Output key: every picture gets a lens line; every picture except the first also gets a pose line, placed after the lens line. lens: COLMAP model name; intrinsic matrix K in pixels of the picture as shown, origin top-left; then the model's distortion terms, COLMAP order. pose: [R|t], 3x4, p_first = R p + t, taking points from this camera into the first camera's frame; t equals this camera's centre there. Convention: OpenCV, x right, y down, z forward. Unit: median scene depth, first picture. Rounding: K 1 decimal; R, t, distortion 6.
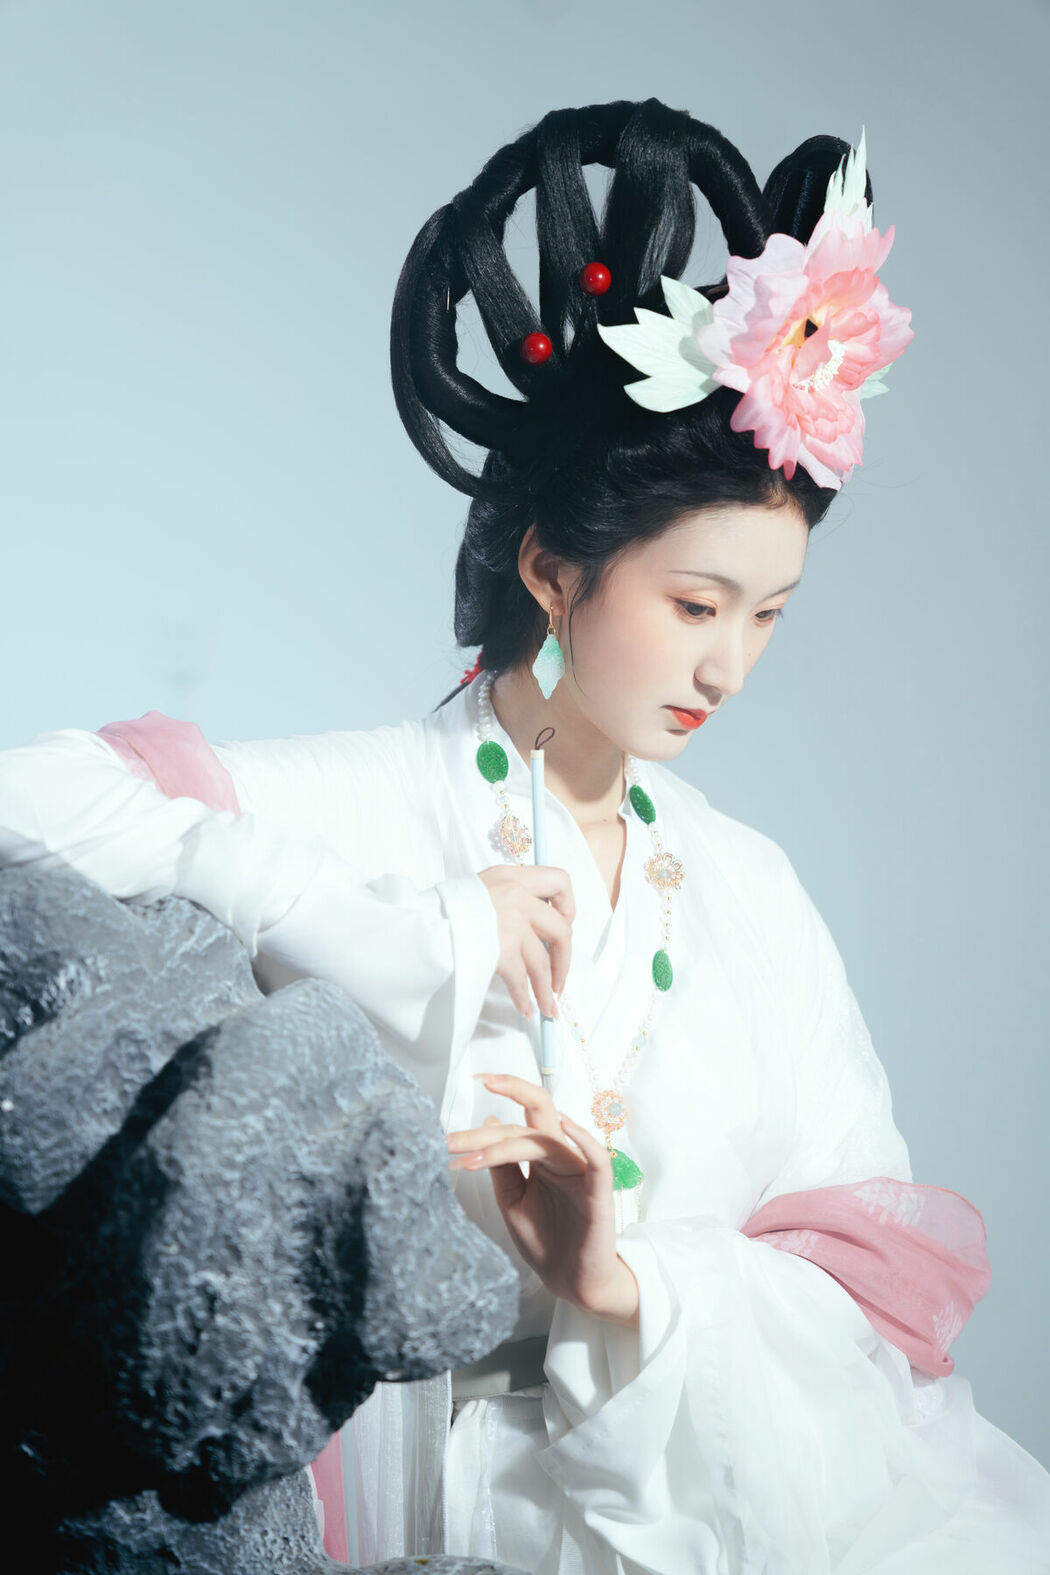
lens RADIAL K [[2932.7, 0, 519.0], [0, 2932.7, 786.3], [0, 0, 1]] dist [0.260912, 0.000000]
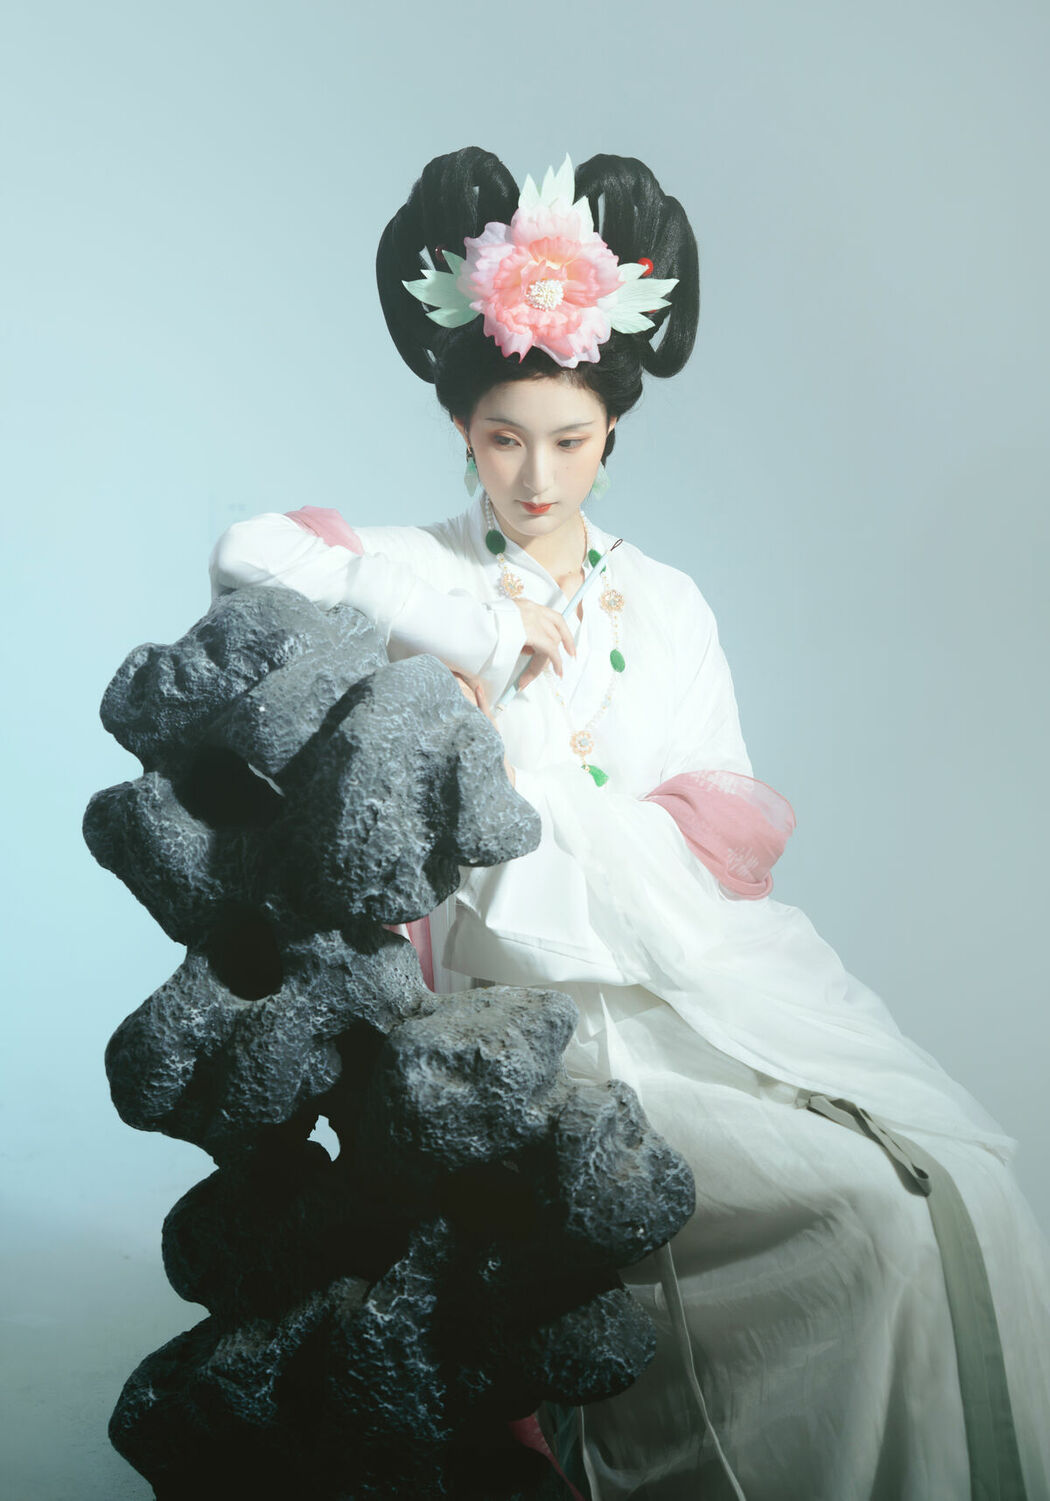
lens RADIAL K [[3446.1, 0, 554.5], [0, 3446.1, 574.5], [0, 0, 1]] dist [0.244523, 0.000000]
pose [[0.999873, 0.000894, 0.015893, -0.026505], [-0.000063, 0.998637, -0.052196, 0.133739], [-0.015918, 0.052189, 0.998510, -1.106950]]
